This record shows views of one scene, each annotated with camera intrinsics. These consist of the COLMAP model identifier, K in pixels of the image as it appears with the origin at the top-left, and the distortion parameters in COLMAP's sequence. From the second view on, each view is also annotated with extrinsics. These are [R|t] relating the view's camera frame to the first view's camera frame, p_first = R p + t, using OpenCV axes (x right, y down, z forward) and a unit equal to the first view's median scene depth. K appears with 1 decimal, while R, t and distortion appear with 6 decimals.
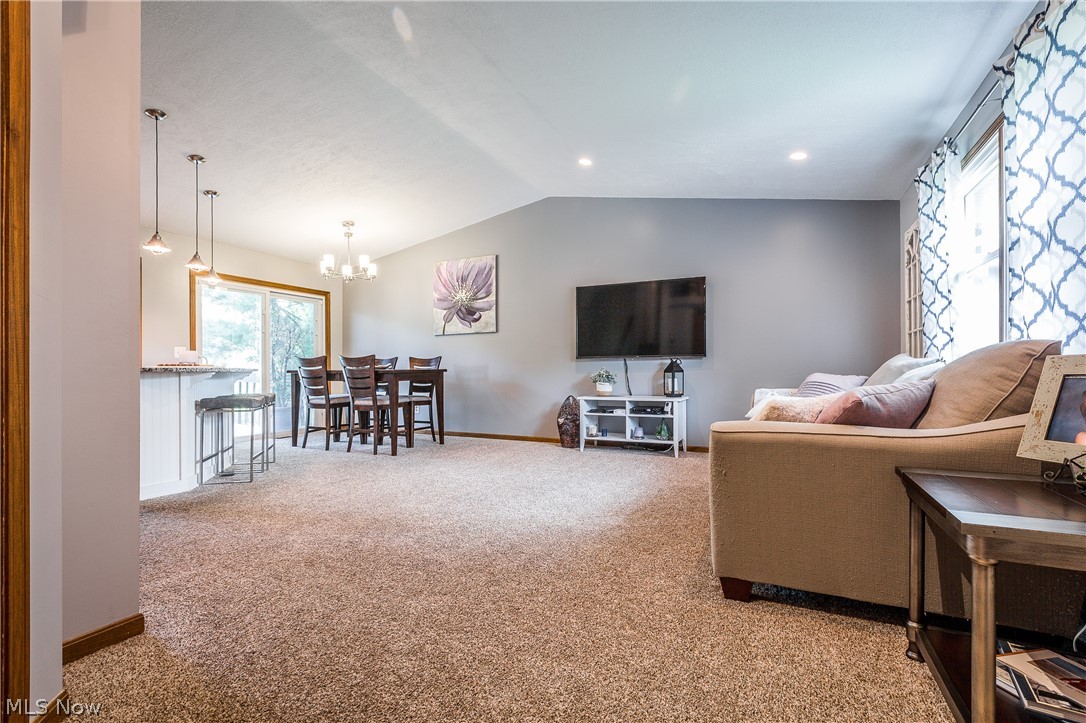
lens RADIAL K [[499.0, 0, 546.8], [0, 499.0, 367.4], [0, 0, 1]] dist [-0.001548, -0.000152]
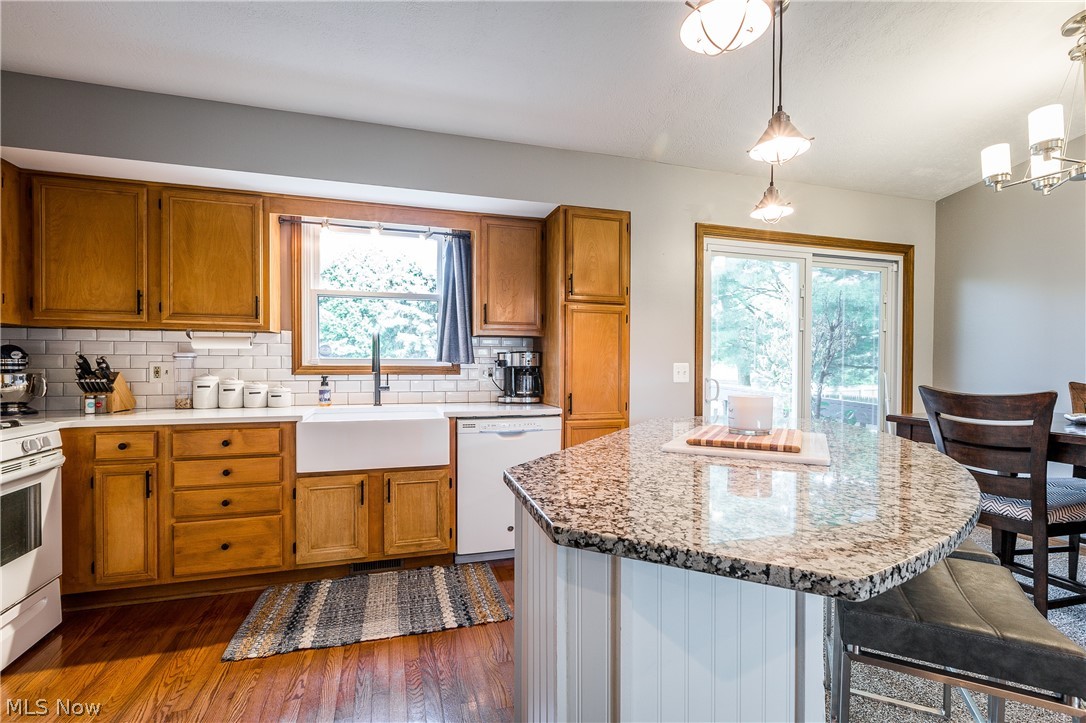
lens RADIAL K [[499.0, 0, 546.8], [0, 499.0, 367.4], [0, 0, 1]] dist [-0.001548, -0.000152]
pose [[0.688927, 0.014054, -0.724694, -0.367109], [-0.002443, 0.999851, 0.017067, -0.038575], [0.724826, -0.009988, 0.688859, 0.425335]]
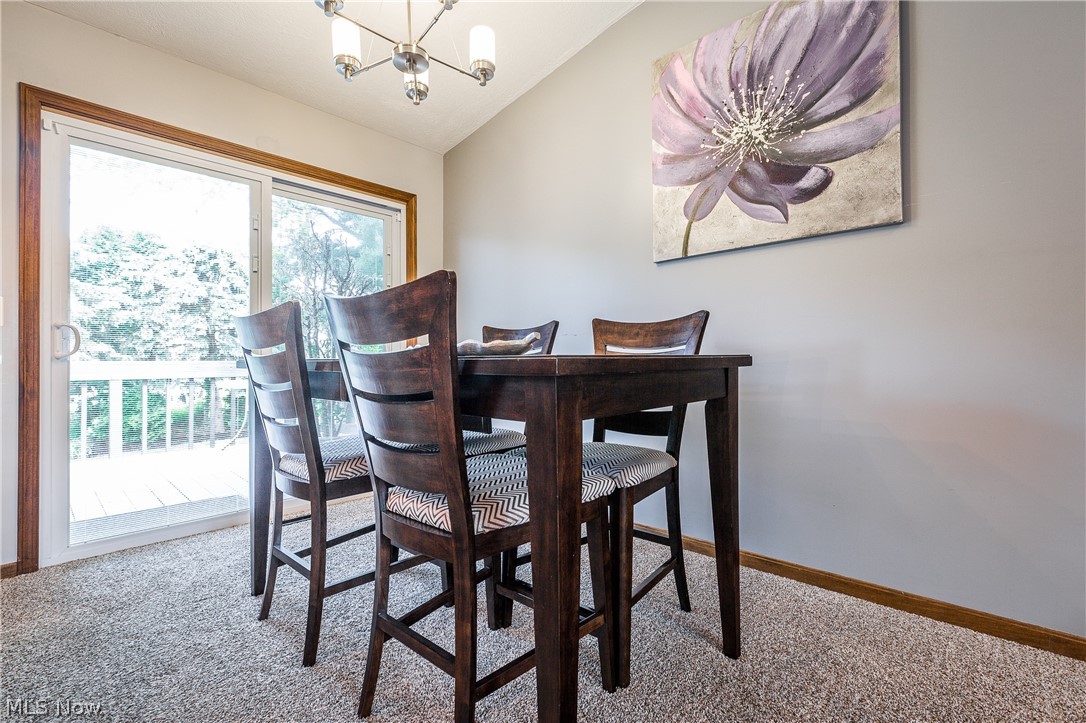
lens RADIAL K [[491.4, 0, 543.0], [0, 491.4, 361.5], [0, 0, 1]] dist [-0.003497, -0.000589]
pose [[0.956840, 0.001255, -0.290614, -0.209978], [0.000686, 0.999978, 0.006578, 0.004401], [0.290616, -0.006494, 0.956818, 0.671917]]
